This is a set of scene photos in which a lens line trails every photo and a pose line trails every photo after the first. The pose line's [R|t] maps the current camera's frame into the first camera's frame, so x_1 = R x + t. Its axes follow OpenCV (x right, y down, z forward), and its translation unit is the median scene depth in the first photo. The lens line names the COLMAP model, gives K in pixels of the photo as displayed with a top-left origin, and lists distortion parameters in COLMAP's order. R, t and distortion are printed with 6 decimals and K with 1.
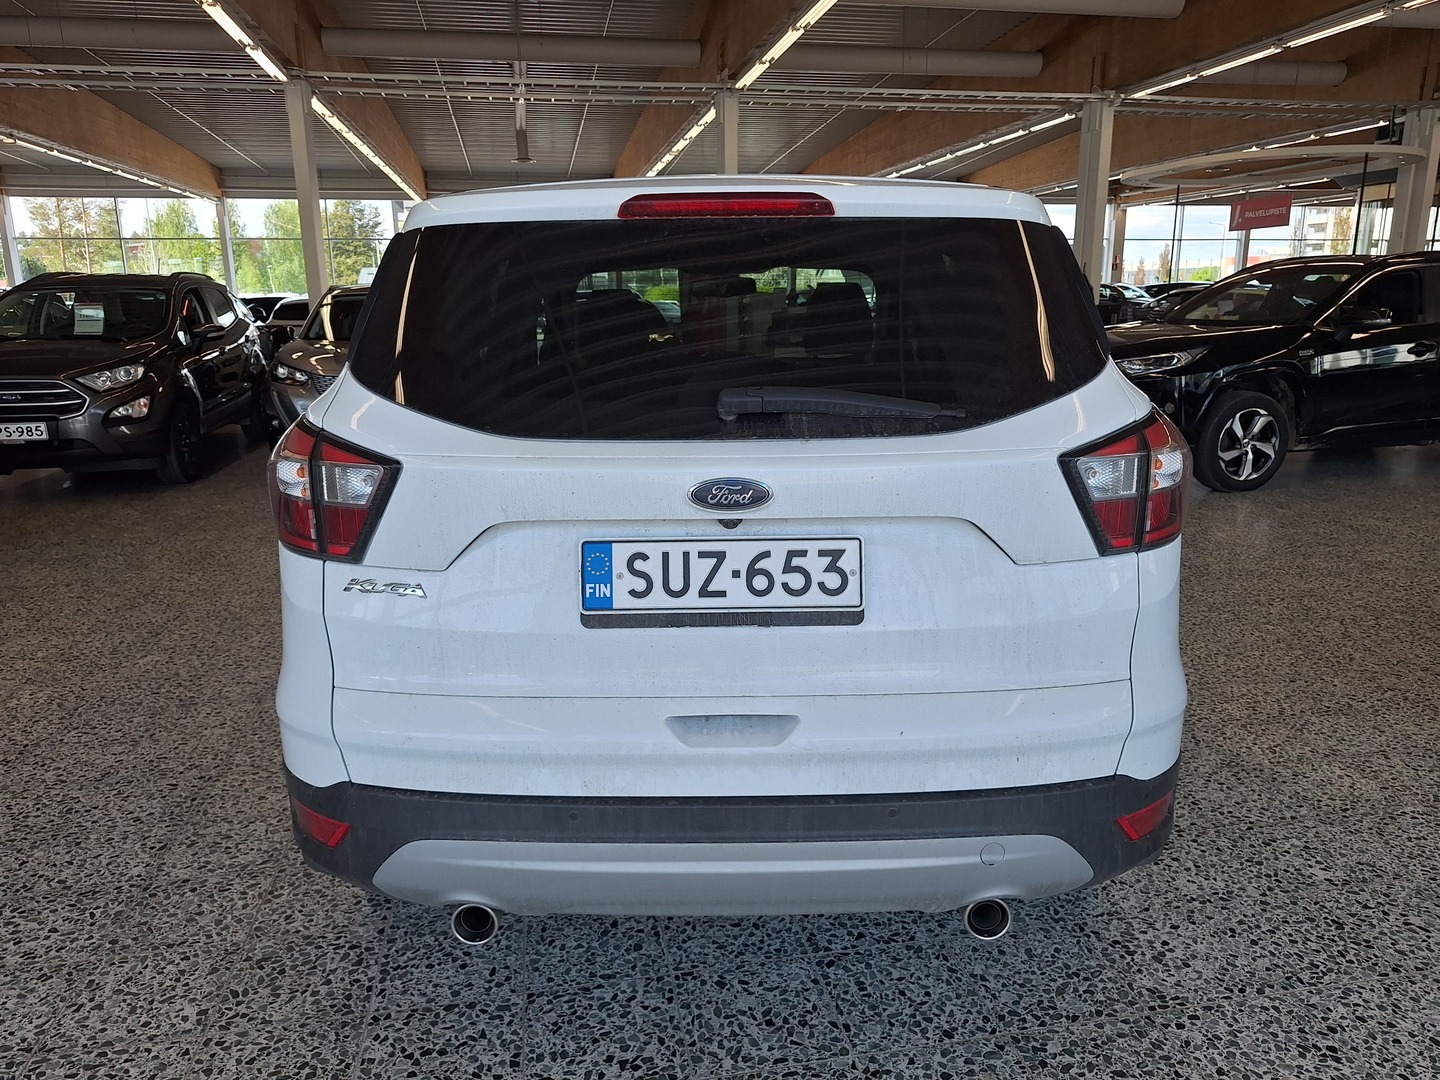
lens RADIAL K [[1006.5, 0, 717.2], [0, 1006.5, 539.2], [0, 0, 1]] dist [0.048013, -0.045543]
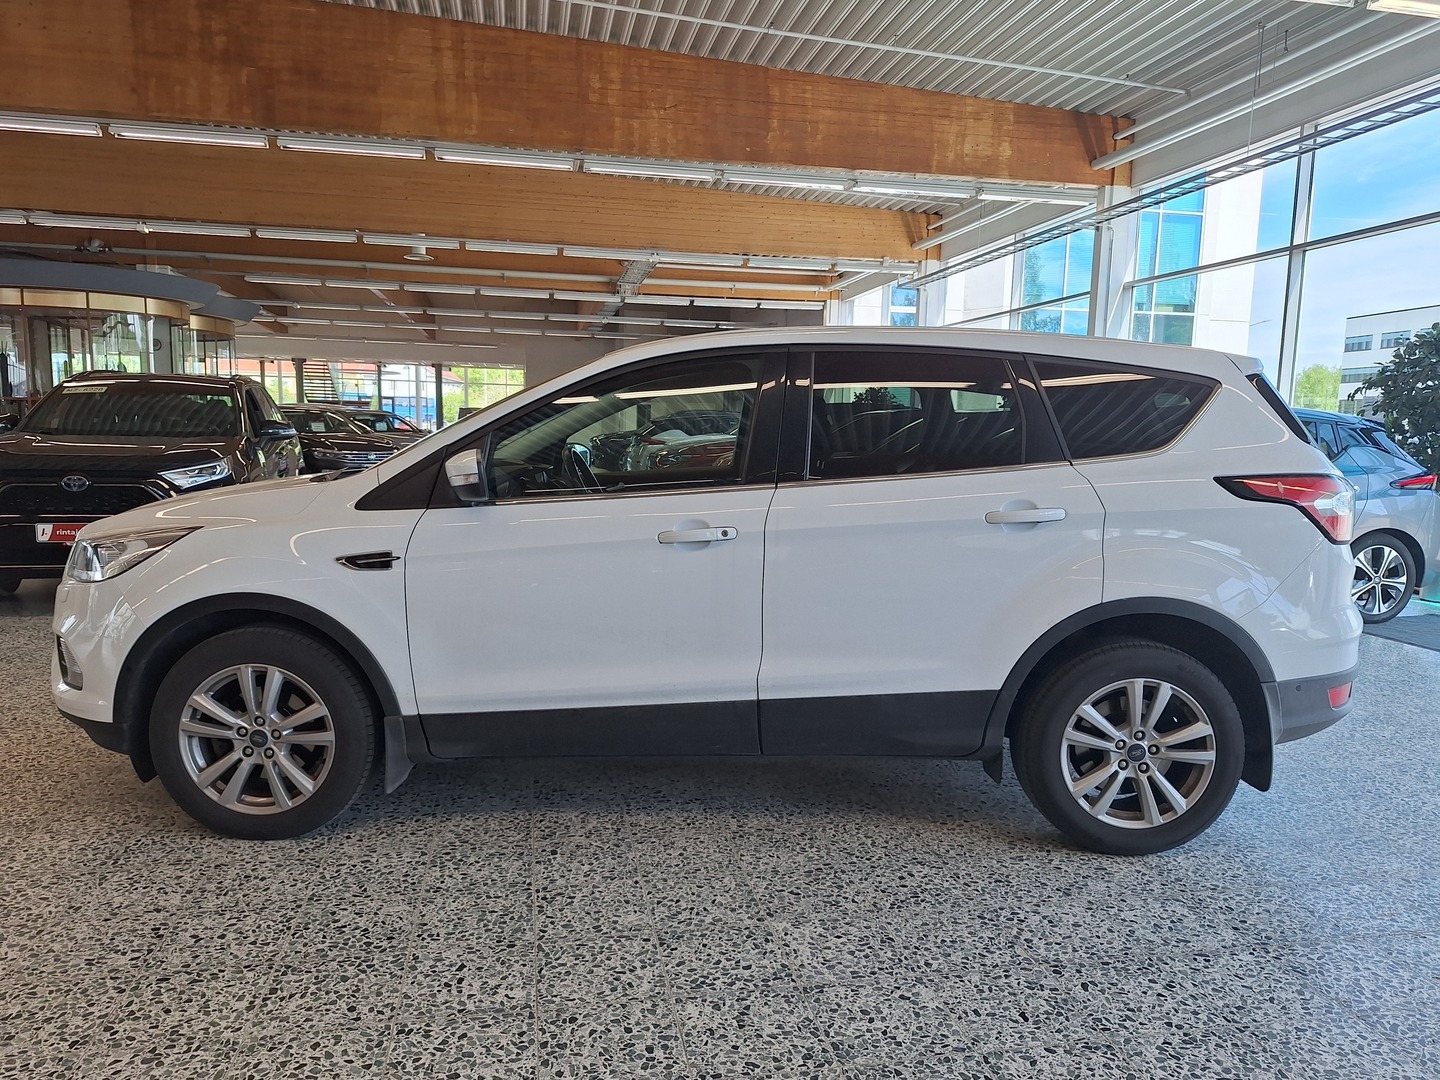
lens RADIAL K [[1006.5, 0, 706.8], [0, 1006.5, 553.9], [0, 0, 1]] dist [0.048013, -0.045543]
pose [[0.001049, -0.115275, 0.993333, -0.232824], [0.212271, 0.970722, 0.112427, -0.044301], [-0.977210, 0.210738, 0.025488, 0.215126]]
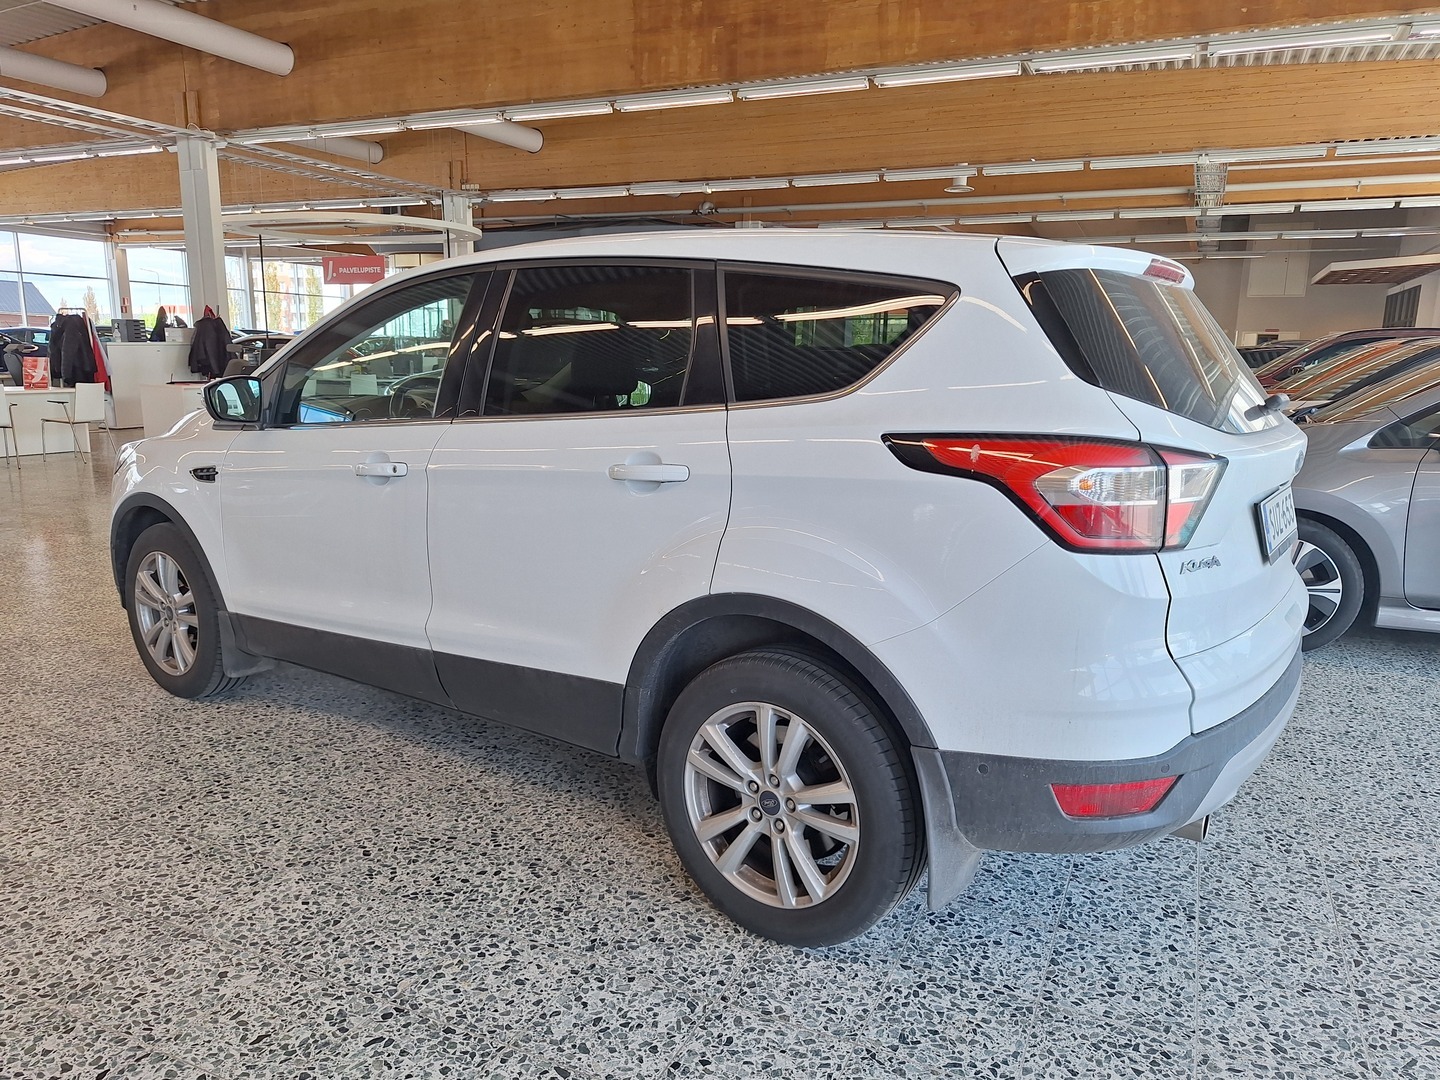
lens RADIAL K [[1006.5, 0, 723.7], [0, 1006.5, 544.6], [0, 0, 1]] dist [0.048013, -0.045543]
pose [[0.583971, -0.132527, 0.800884, -0.159656], [0.164289, 0.985462, 0.043278, -0.012417], [-0.794976, 0.106304, 0.597254, 0.069419]]
